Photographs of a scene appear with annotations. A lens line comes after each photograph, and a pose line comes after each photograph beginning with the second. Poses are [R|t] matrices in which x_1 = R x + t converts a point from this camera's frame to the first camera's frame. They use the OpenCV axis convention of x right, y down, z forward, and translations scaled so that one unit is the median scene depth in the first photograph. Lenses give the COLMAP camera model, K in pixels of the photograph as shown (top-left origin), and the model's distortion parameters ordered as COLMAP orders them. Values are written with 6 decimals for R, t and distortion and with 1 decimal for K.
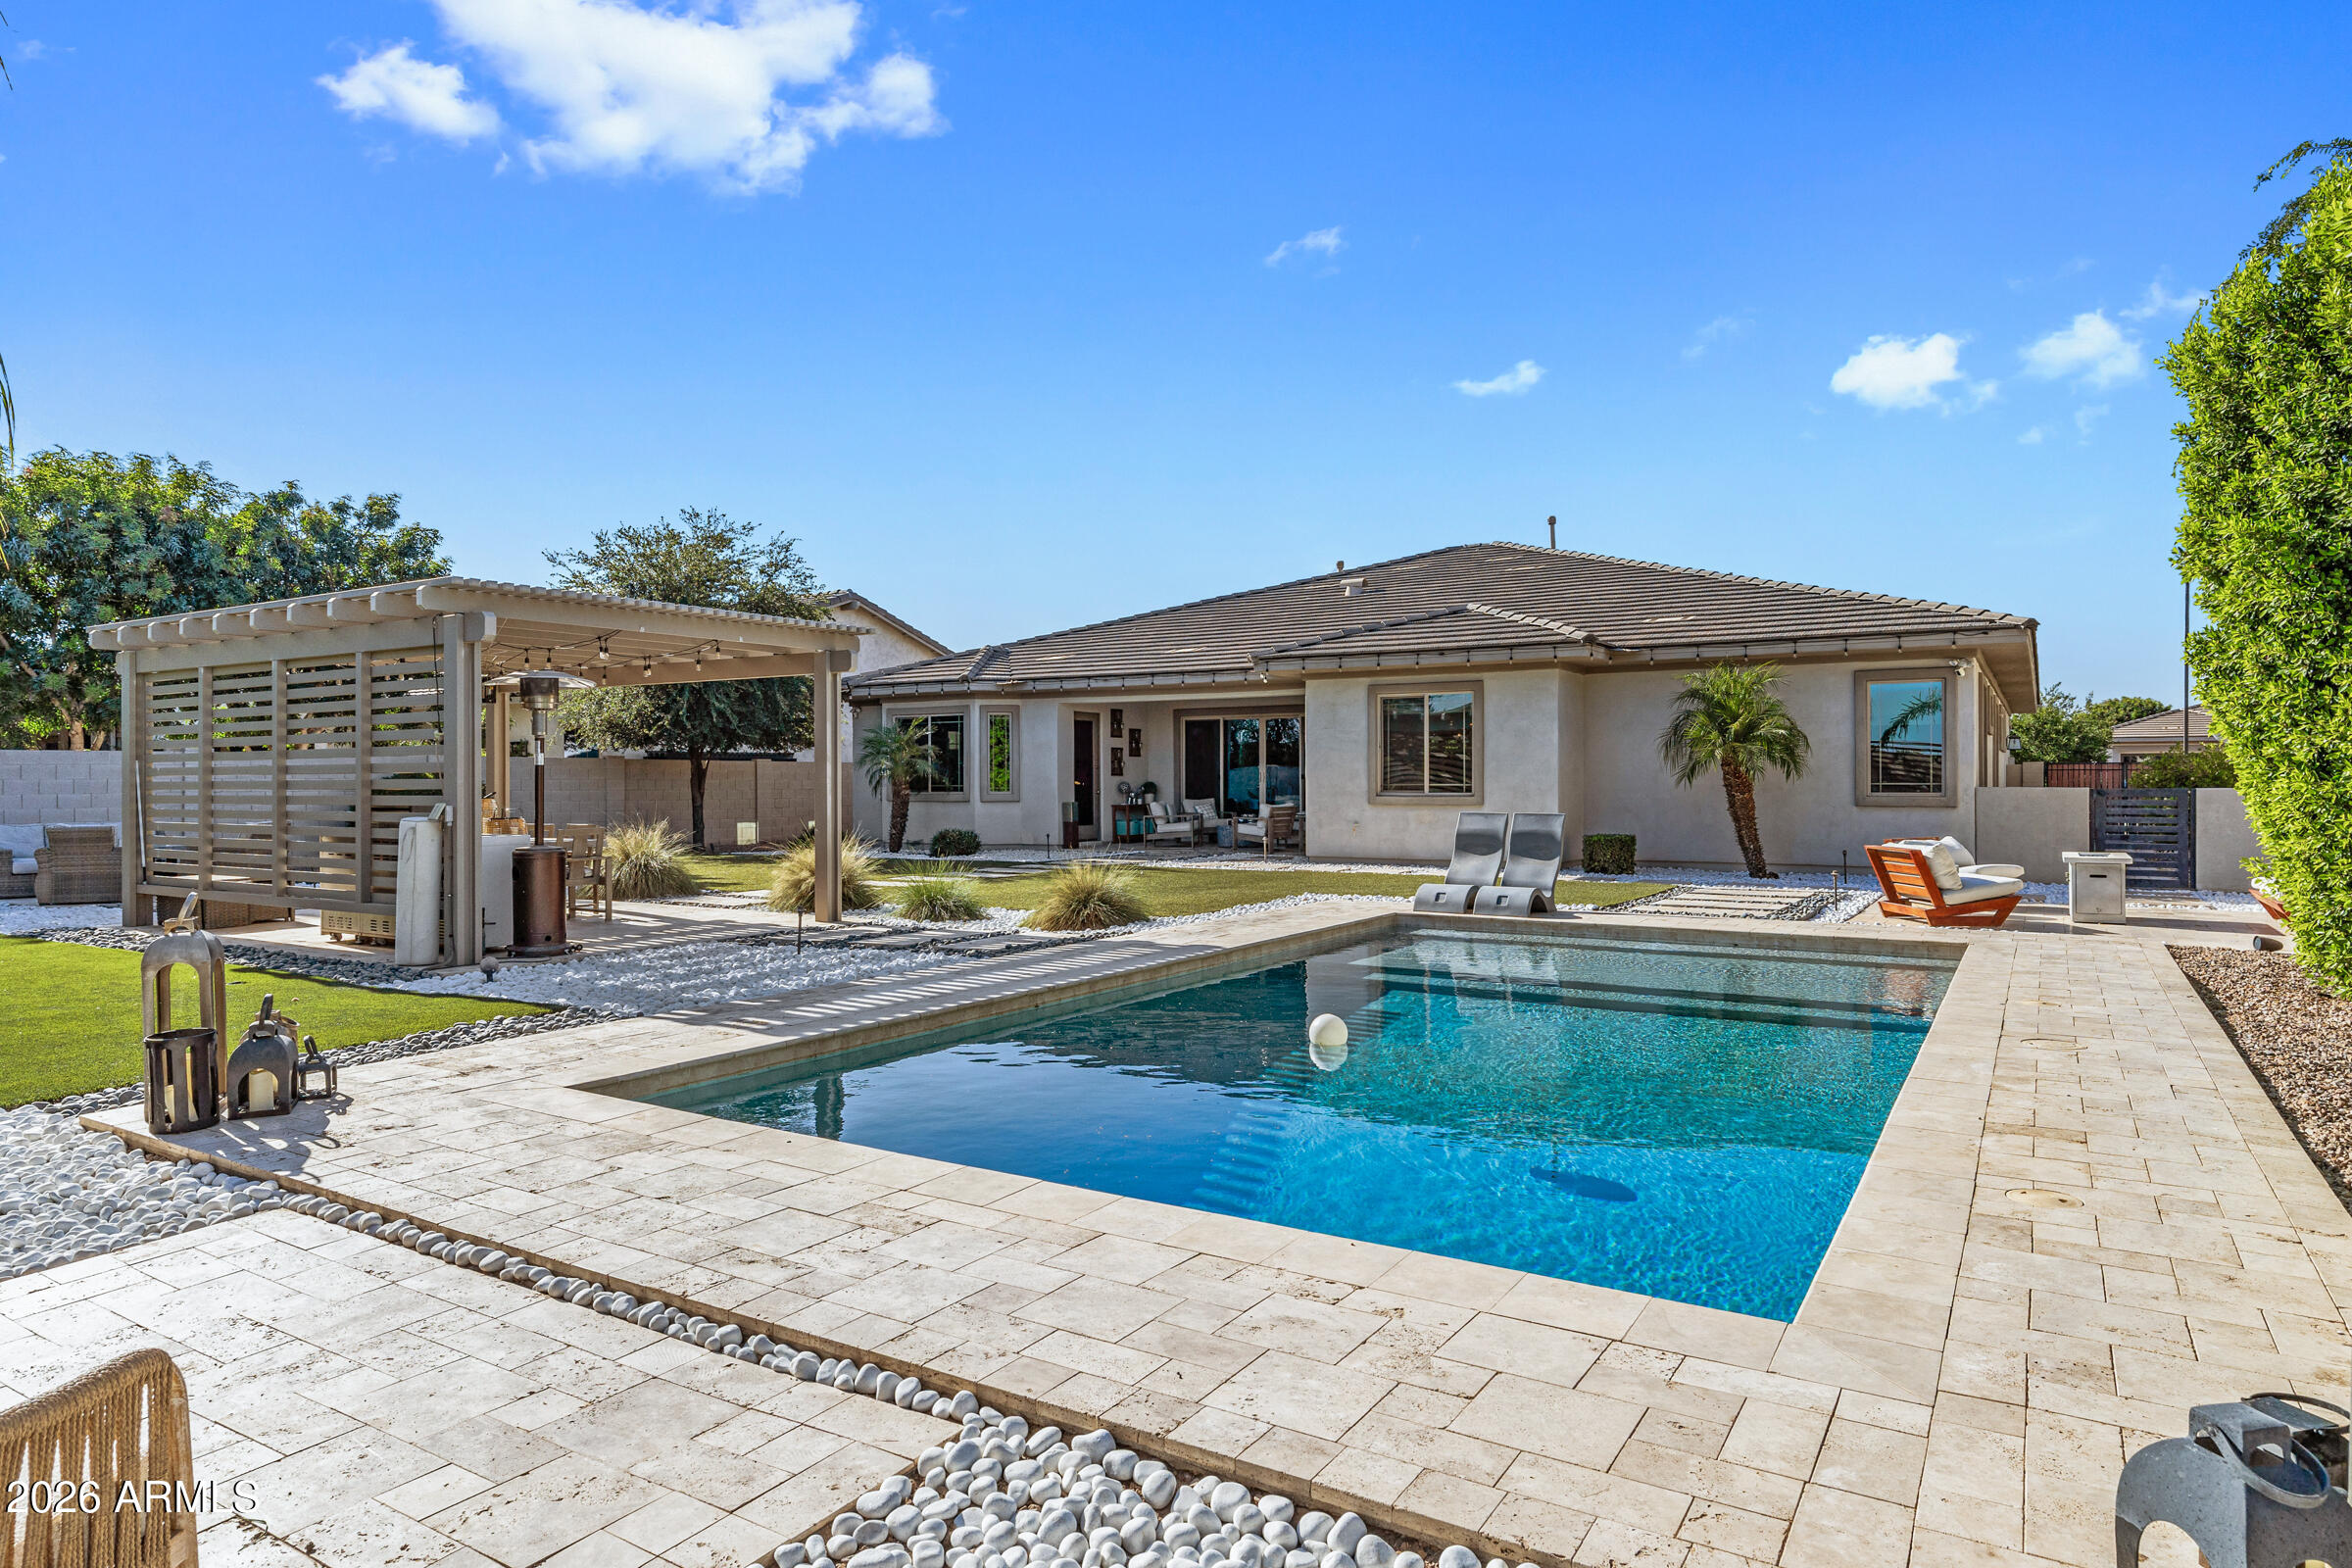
lens RADIAL K [[1416.5, 0, 1174.2], [0, 1416.5, 774.8], [0, 0, 1]] dist [-0.000043, -0.000335]
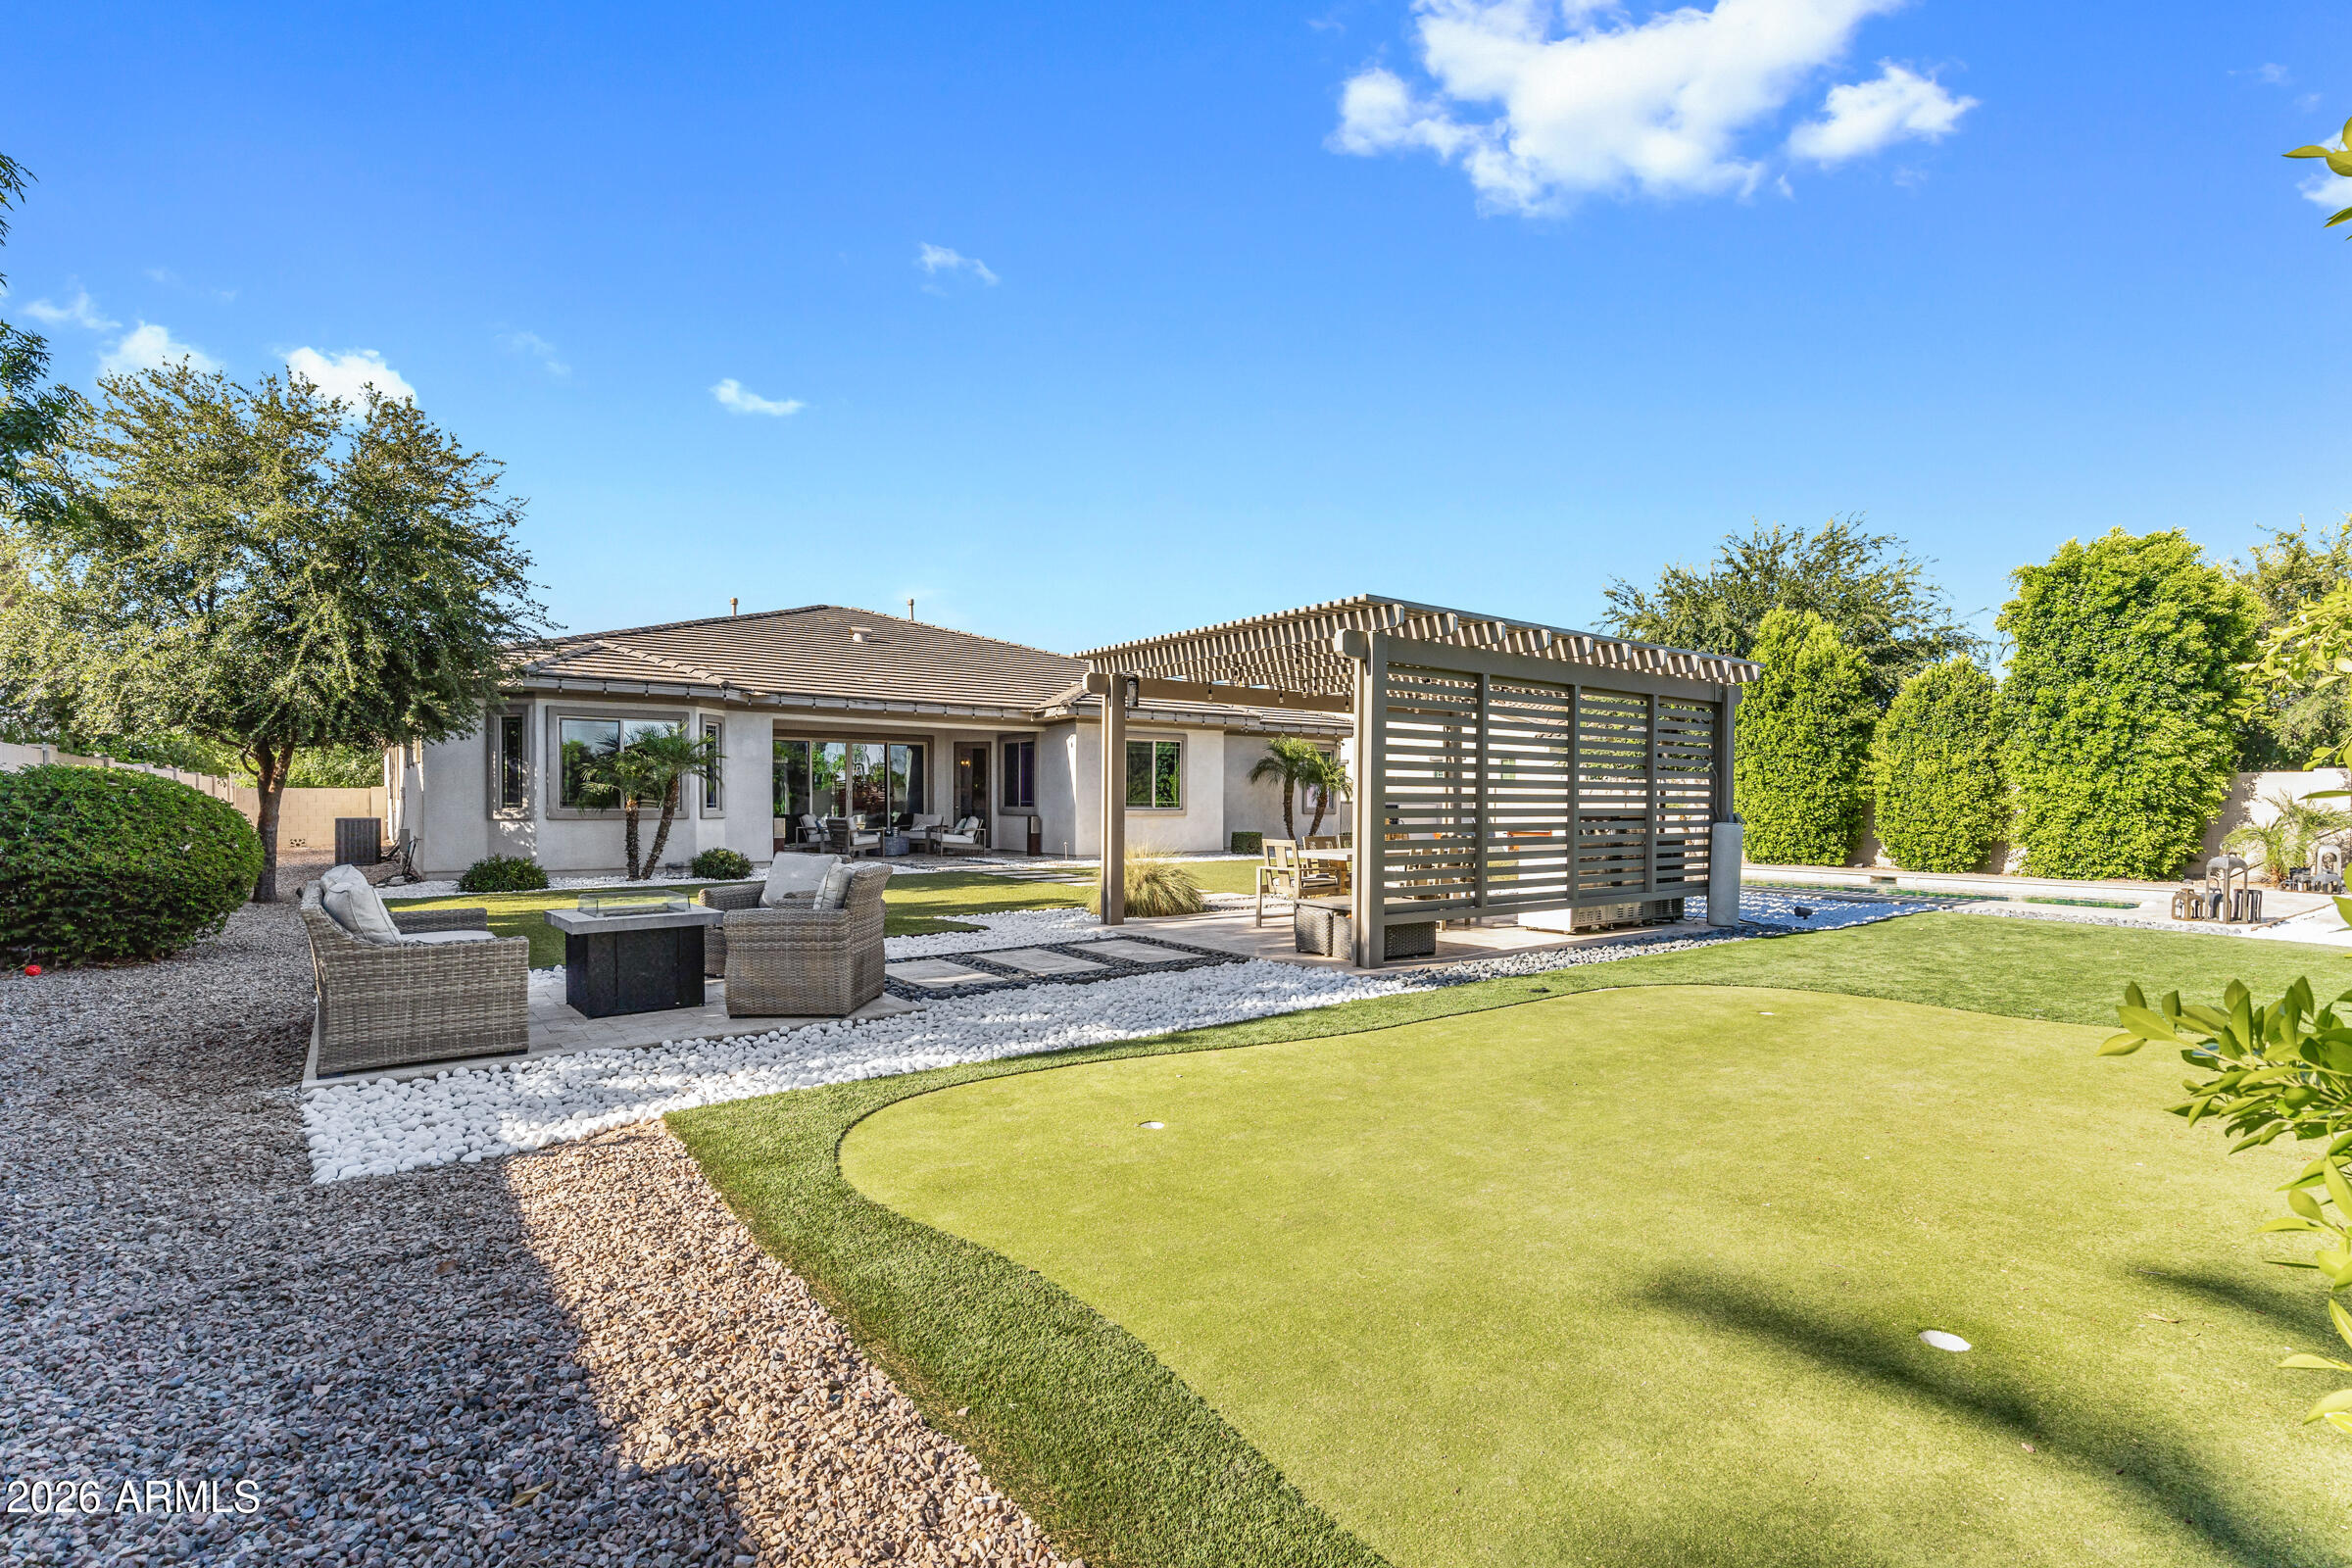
lens RADIAL K [[1084.1, 0, 1176.0], [0, 1084.1, 784.0], [0, 0, 1]] dist [0.002245, 0.000327]
pose [[0.341130, 0.018887, 0.939826, -0.709261], [-0.007145, 0.999821, -0.017499, 0.006711], [-0.939989, -0.000745, 0.341204, 0.484028]]
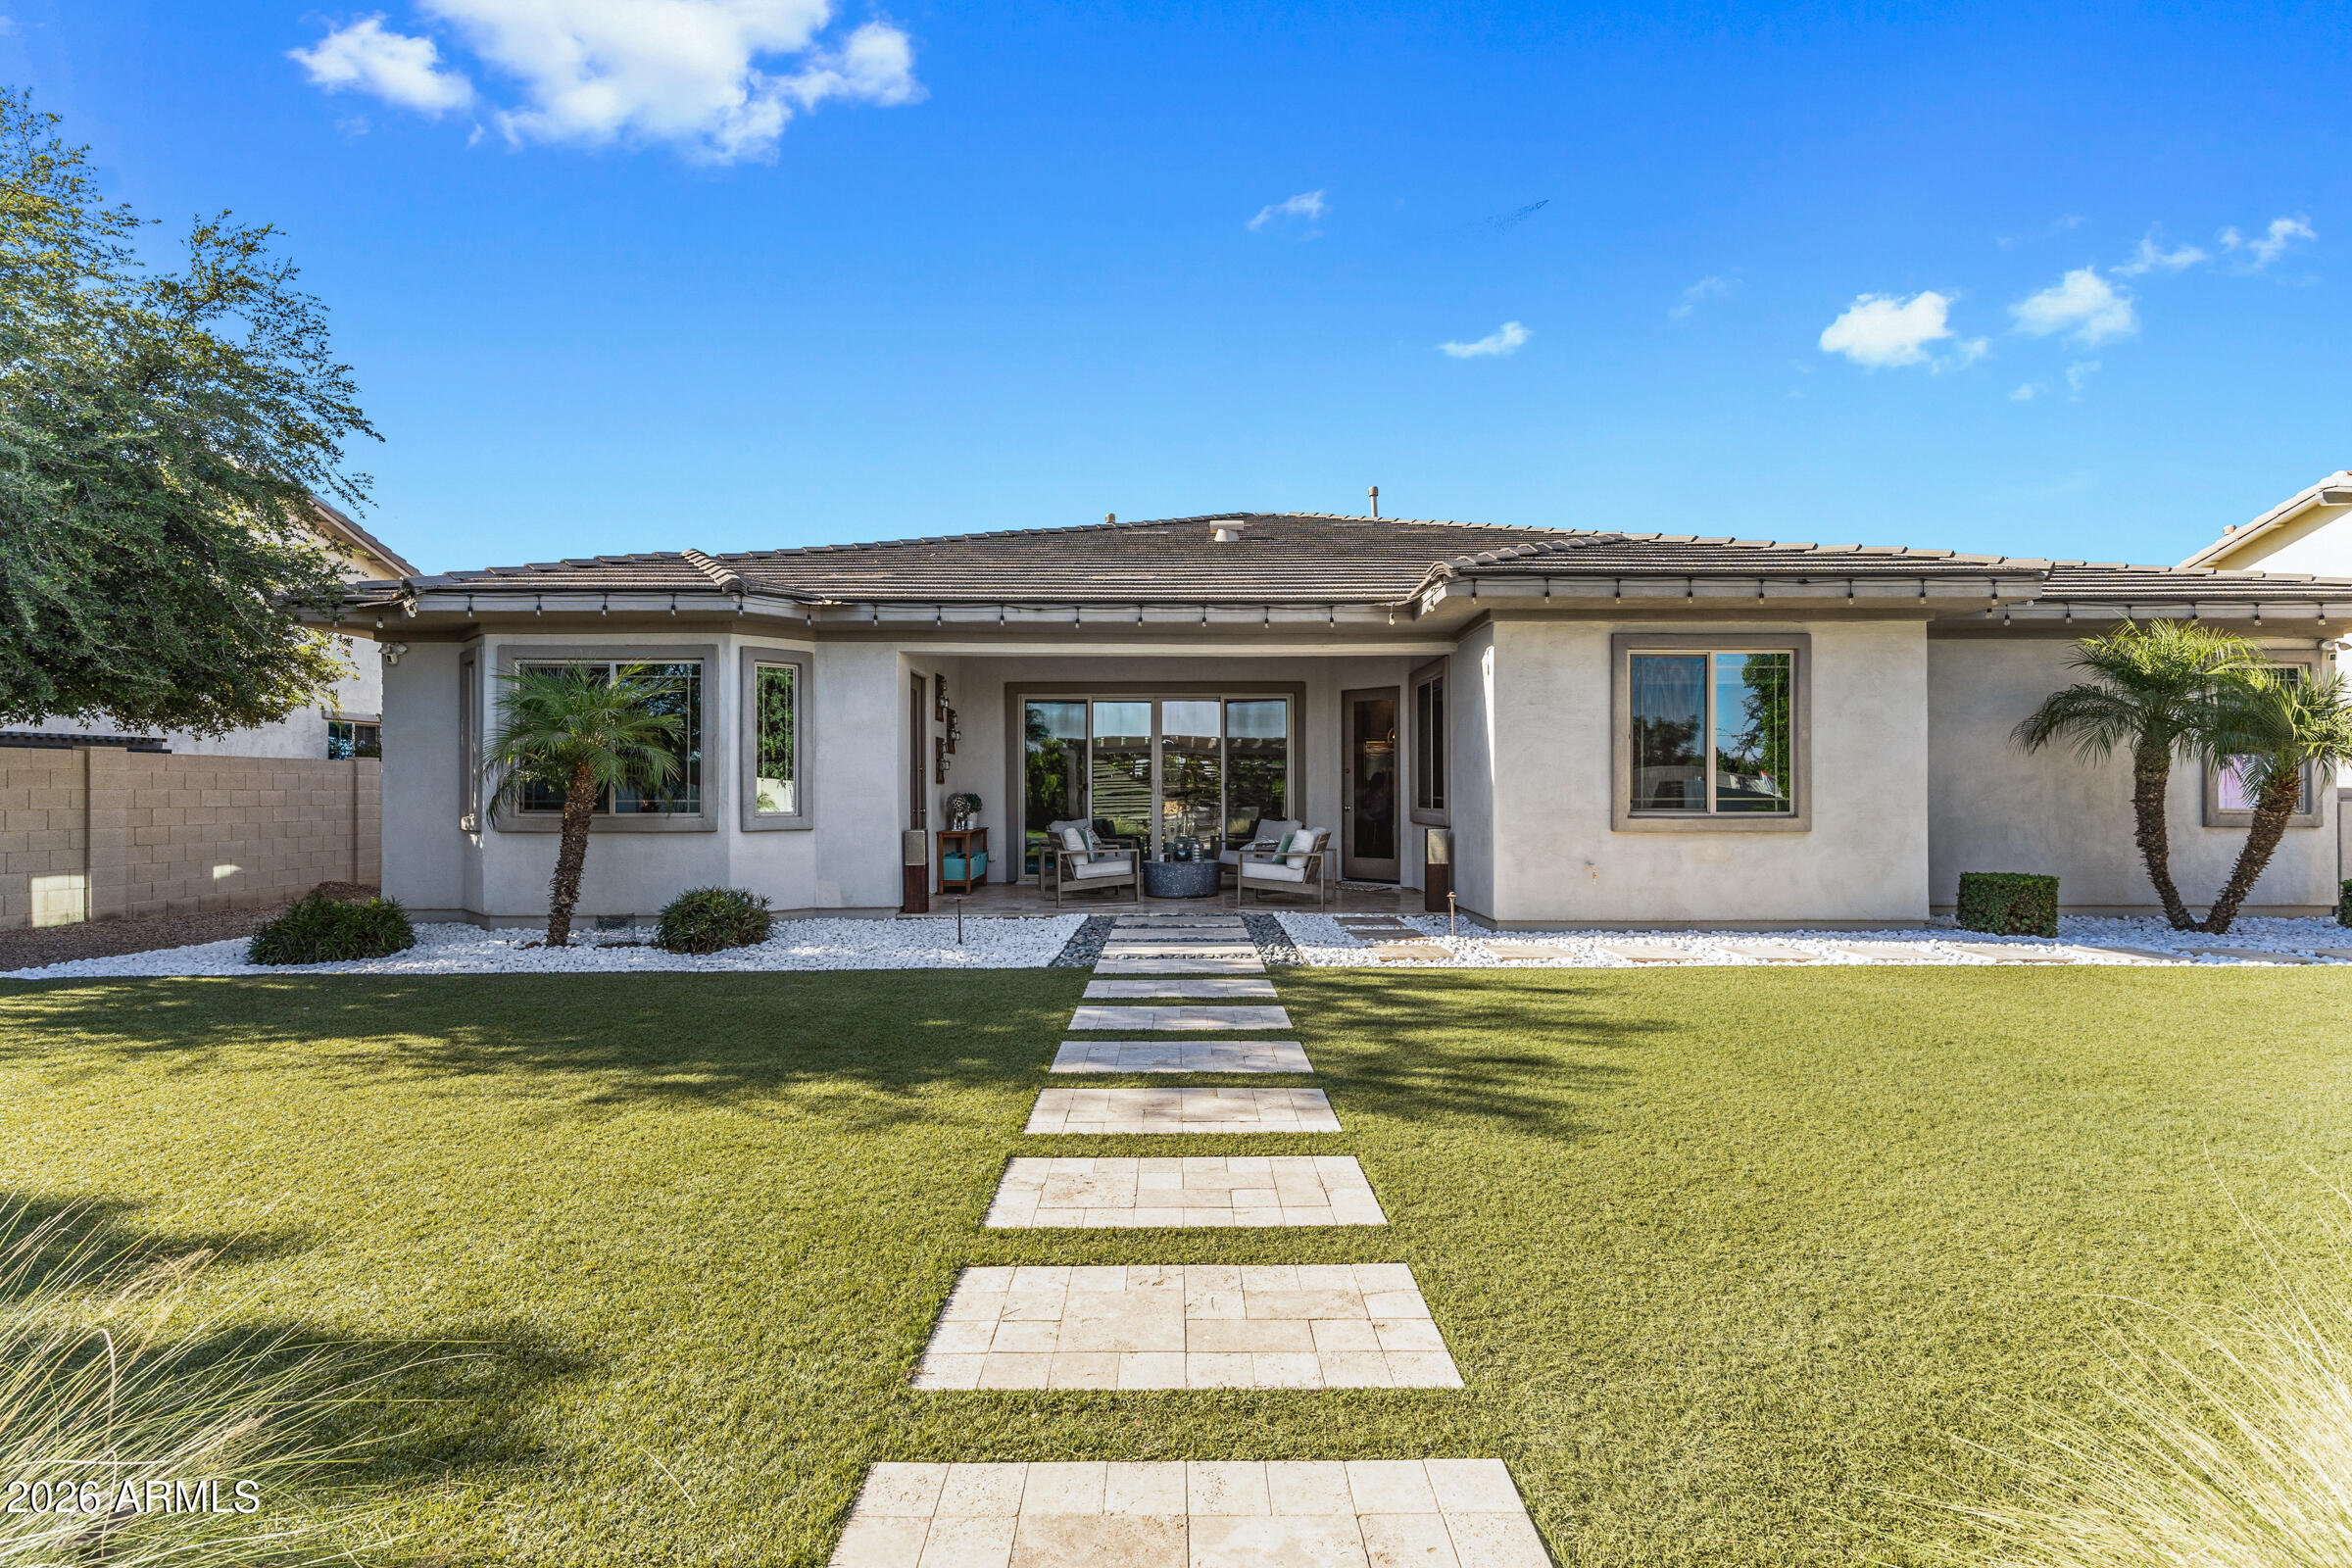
lens RADIAL K [[1084.1, 0, 1176.0], [0, 1084.1, 784.0], [0, 0, 1]] dist [0.002245, 0.000327]
pose [[0.840566, 0.005310, 0.541683, -0.223892], [-0.003575, 0.999985, -0.004255, 0.002770], [-0.541697, 0.001640, 0.840572, 0.593357]]
